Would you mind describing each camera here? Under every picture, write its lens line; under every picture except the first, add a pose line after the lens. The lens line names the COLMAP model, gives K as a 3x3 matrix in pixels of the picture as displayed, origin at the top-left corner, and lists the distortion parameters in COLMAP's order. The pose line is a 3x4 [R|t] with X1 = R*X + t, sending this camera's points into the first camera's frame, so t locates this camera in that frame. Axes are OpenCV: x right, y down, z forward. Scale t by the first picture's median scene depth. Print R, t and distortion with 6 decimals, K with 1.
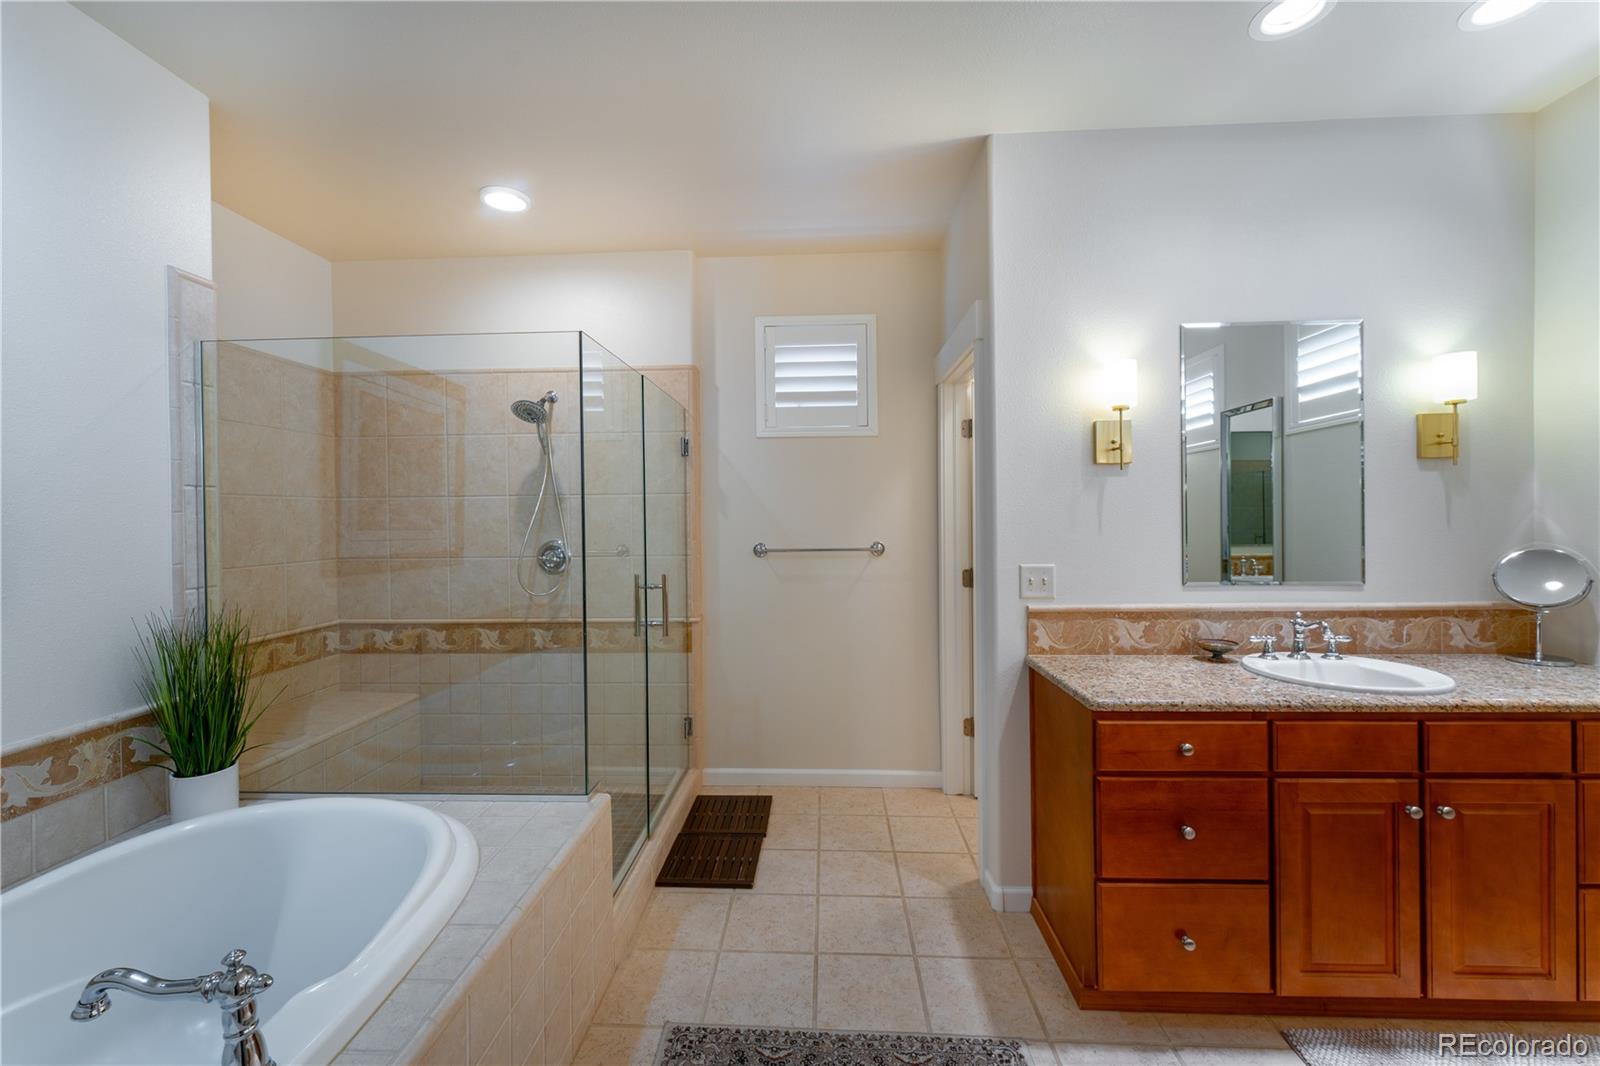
lens RADIAL K [[634.1, 0, 793.0], [0, 634.1, 526.7], [0, 0, 1]] dist [0.000440, -0.000486]
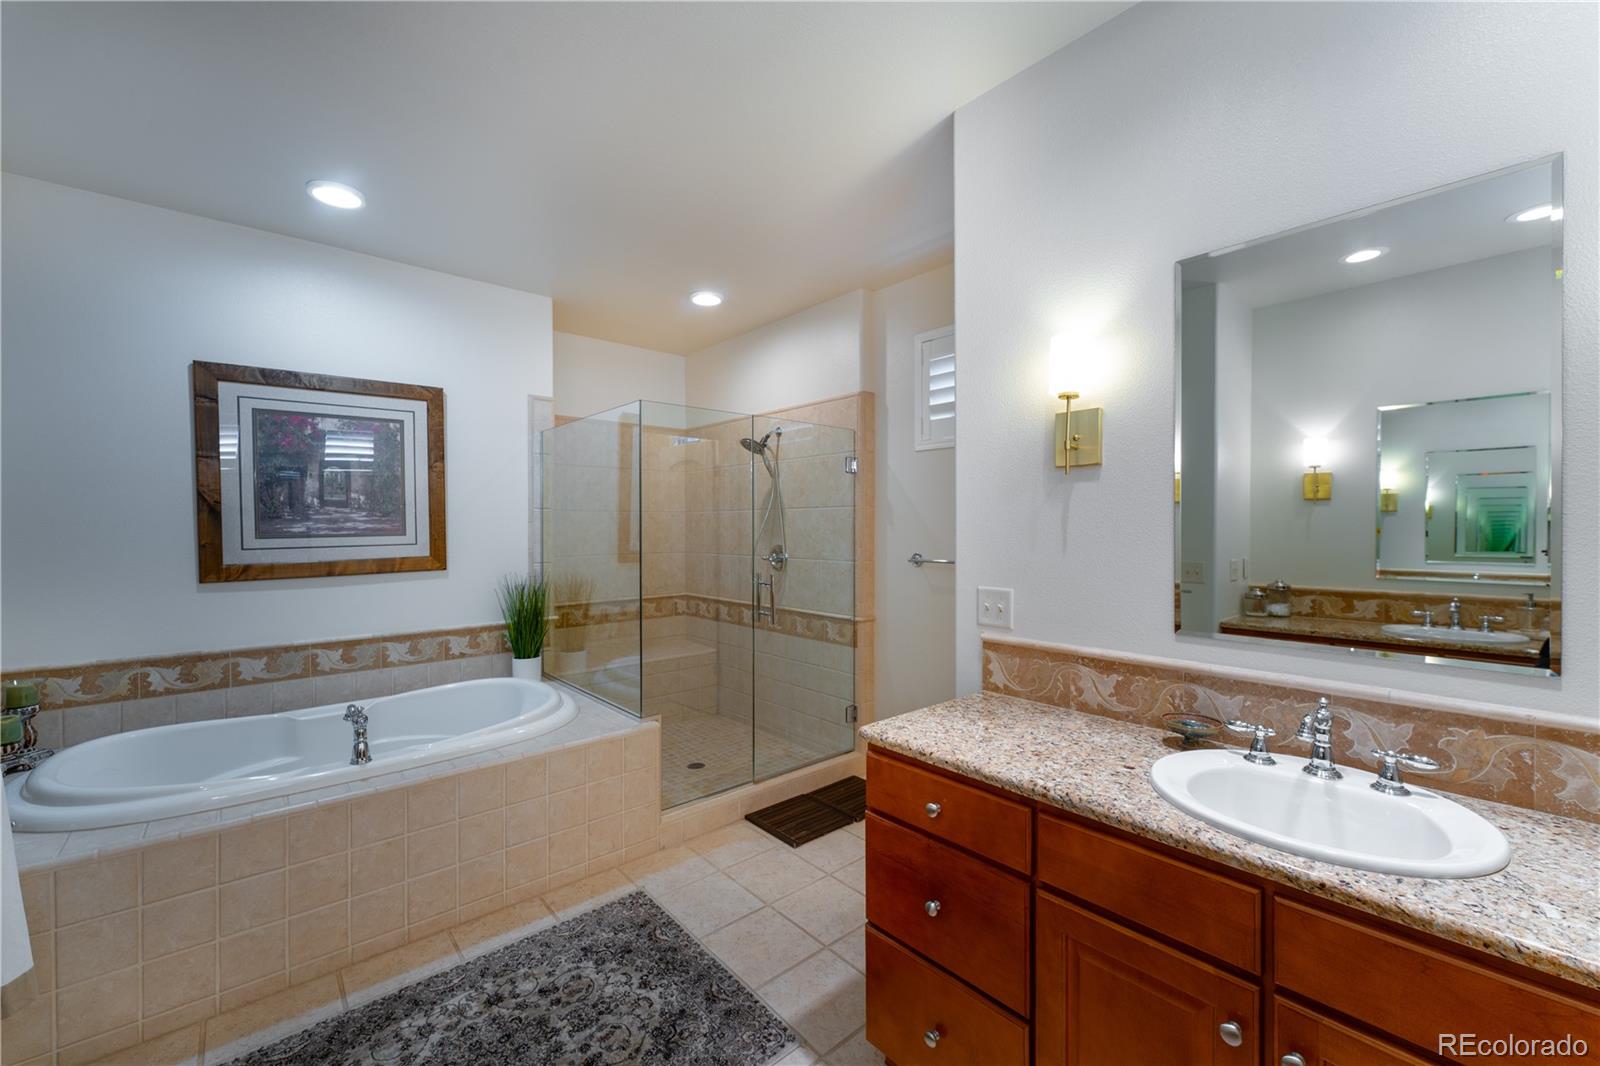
lens RADIAL K [[635.8, 0, 800.0], [0, 635.8, 533.0], [0, 0, 1]] dist [0.000860, -0.000073]
pose [[0.696133, 0.017731, -0.717694, 0.829598], [-0.017423, 0.999818, 0.007802, -0.017352], [0.717702, 0.007073, 0.696315, 0.207640]]
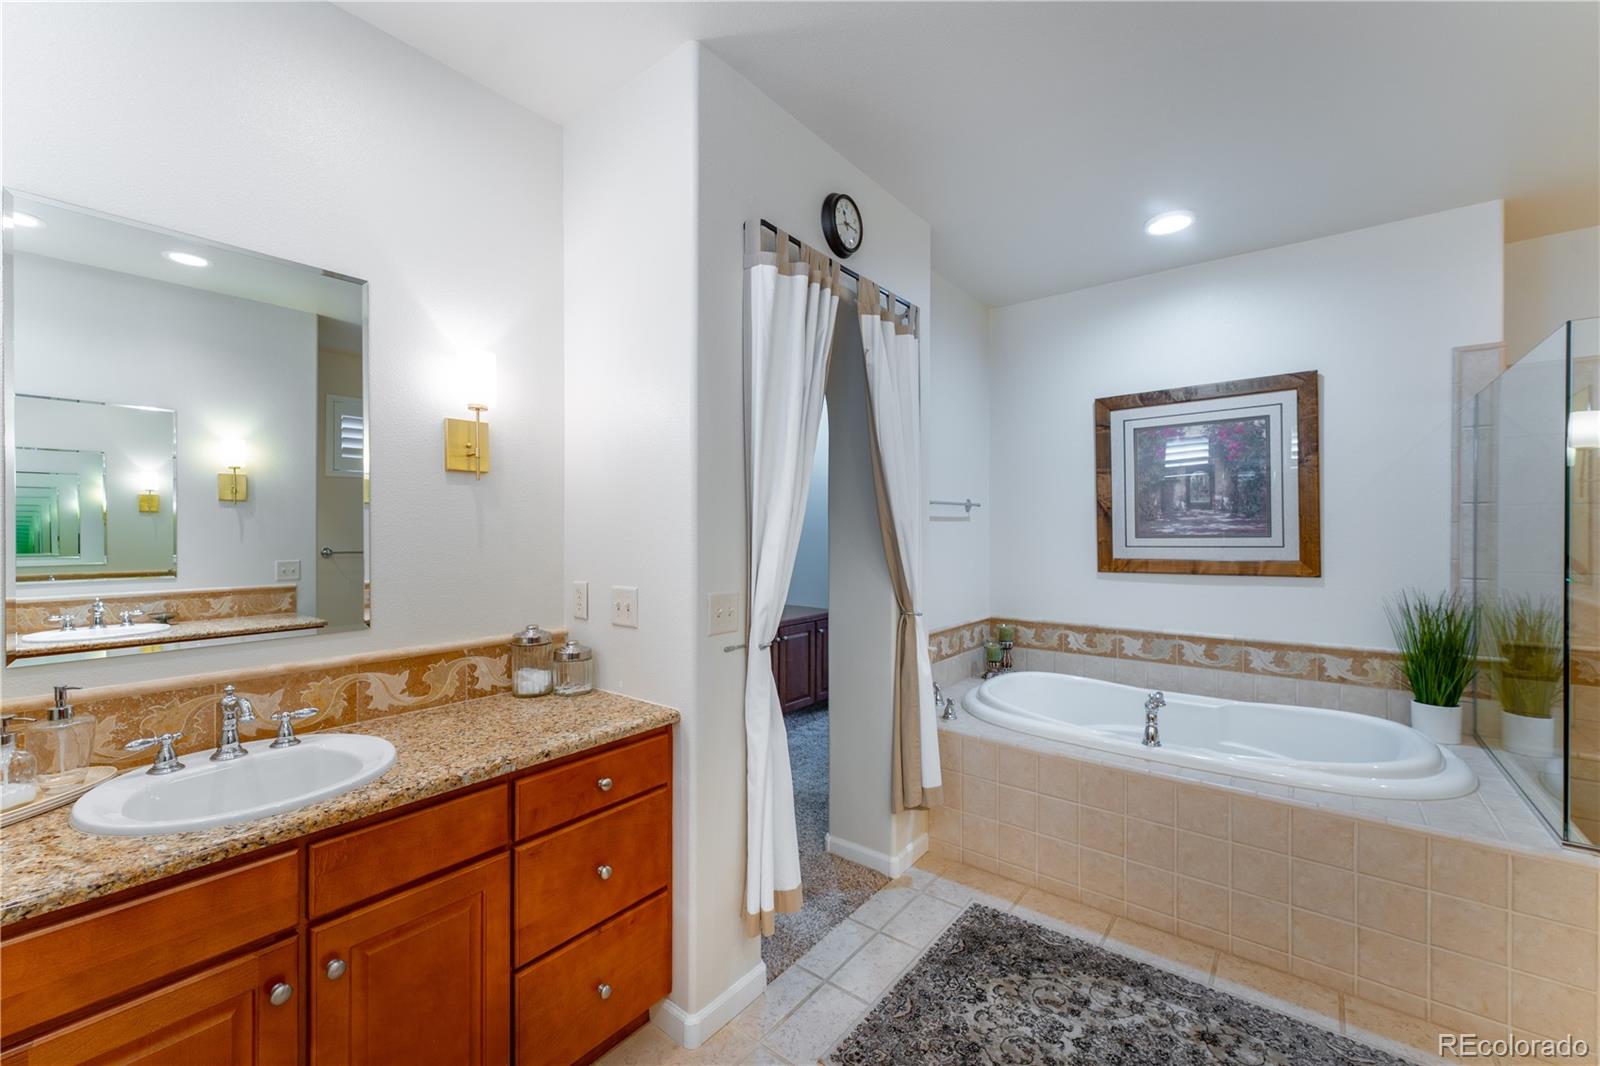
lens RADIAL K [[658.6, 0, 800.0], [0, 658.6, 533.0], [0, 0, 1]] dist [-0.000098, -0.000202]
pose [[-0.578218, 0.017299, -0.815699, 0.894712], [-0.006421, 0.999648, 0.025752, -0.023604], [0.815857, 0.020128, -0.577903, 0.559475]]
